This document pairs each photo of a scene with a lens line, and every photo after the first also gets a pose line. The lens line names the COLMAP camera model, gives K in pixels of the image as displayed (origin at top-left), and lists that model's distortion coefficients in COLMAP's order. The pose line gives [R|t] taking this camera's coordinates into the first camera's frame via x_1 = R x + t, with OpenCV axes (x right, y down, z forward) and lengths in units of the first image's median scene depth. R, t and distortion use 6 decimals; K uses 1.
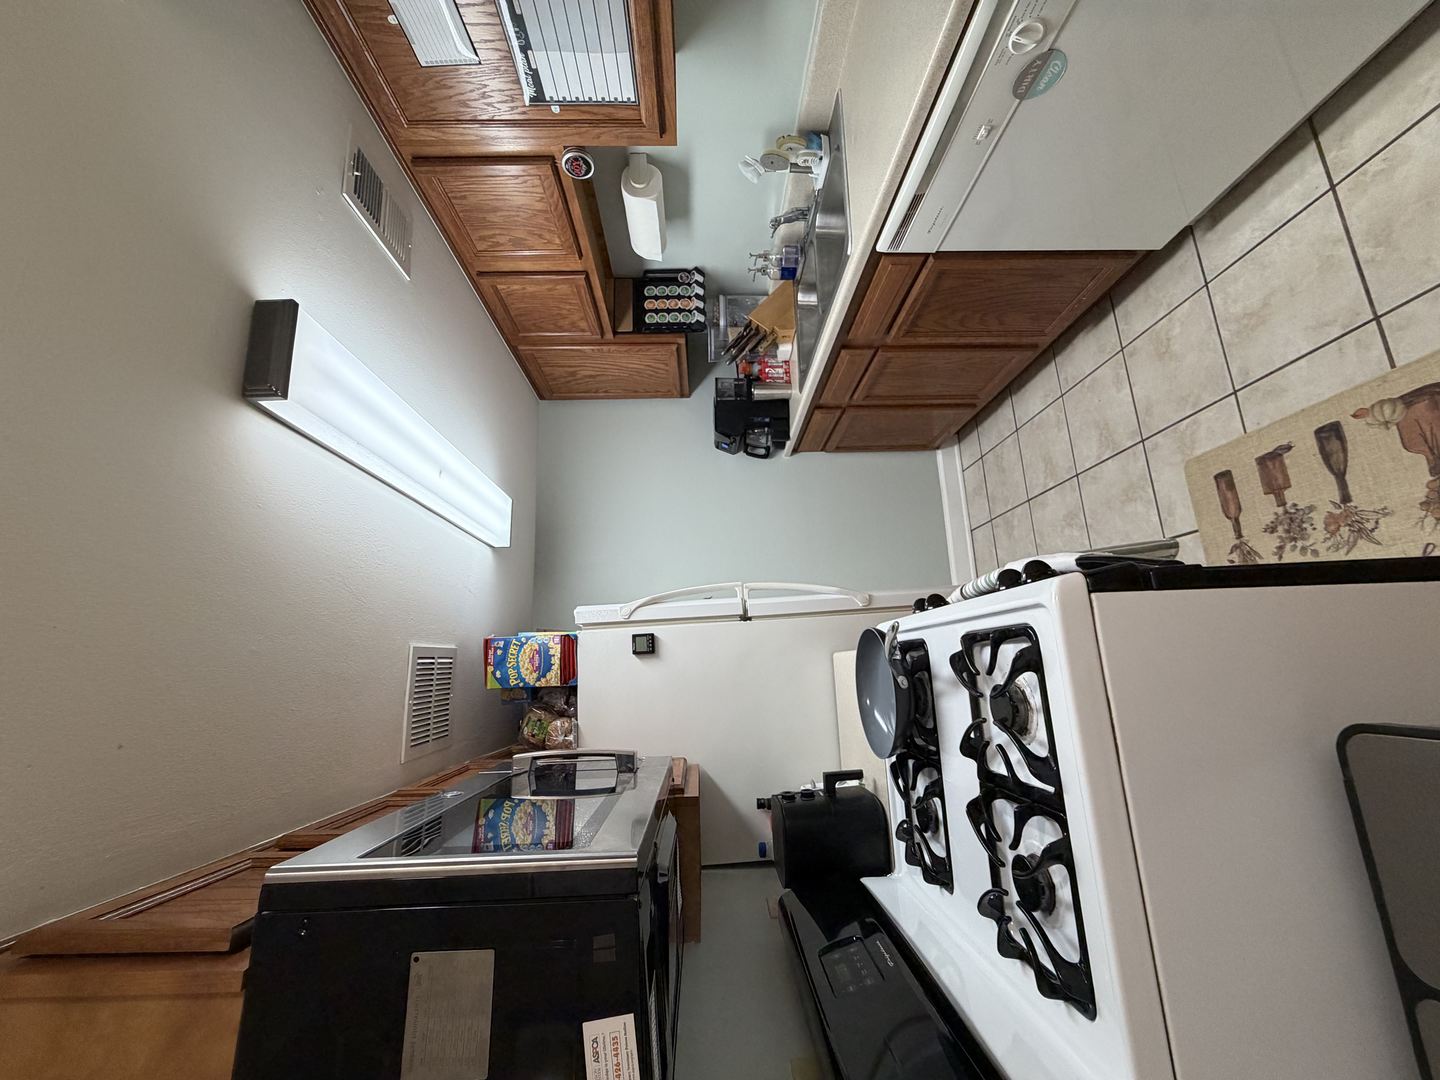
lens RADIAL K [[574.3, 0, 718.2], [0, 574.3, 537.3], [0, 0, 1]] dist [0.001494, -0.000934]
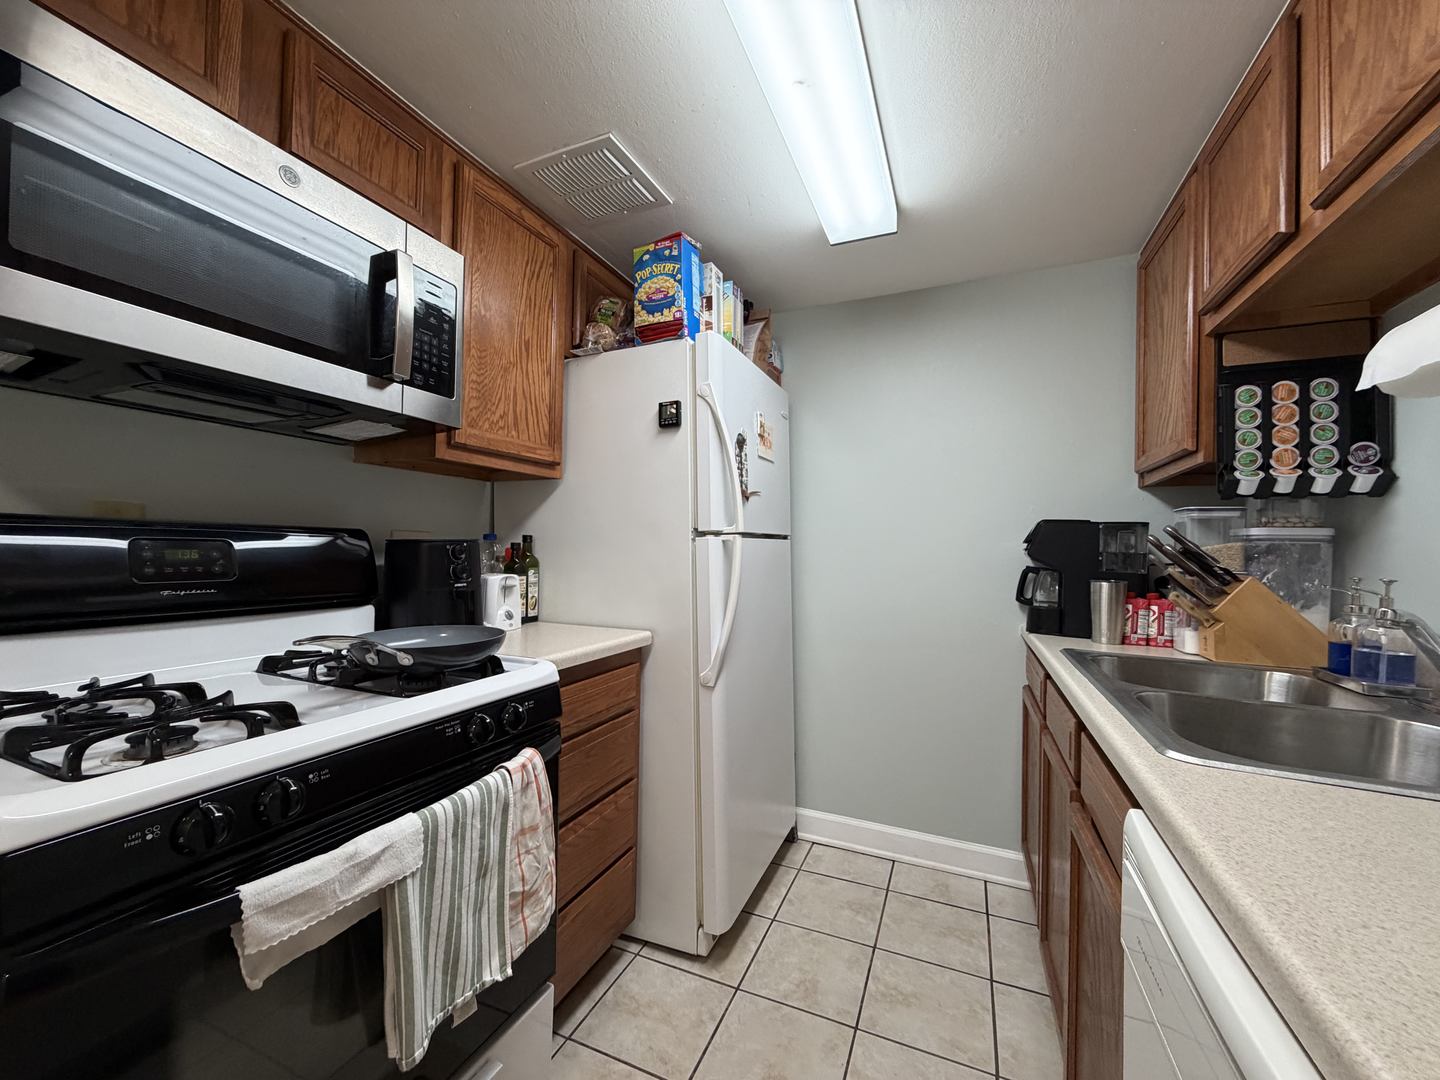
lens RADIAL K [[574.3, 0, 717.1], [0, 574.3, 542.3], [0, 0, 1]] dist [0.001494, -0.000934]
pose [[-0.056455, 0.998197, -0.020363, 0.064165], [-0.798894, -0.032932, 0.600570, -0.333689], [0.598816, 0.050173, 0.799313, 0.295182]]
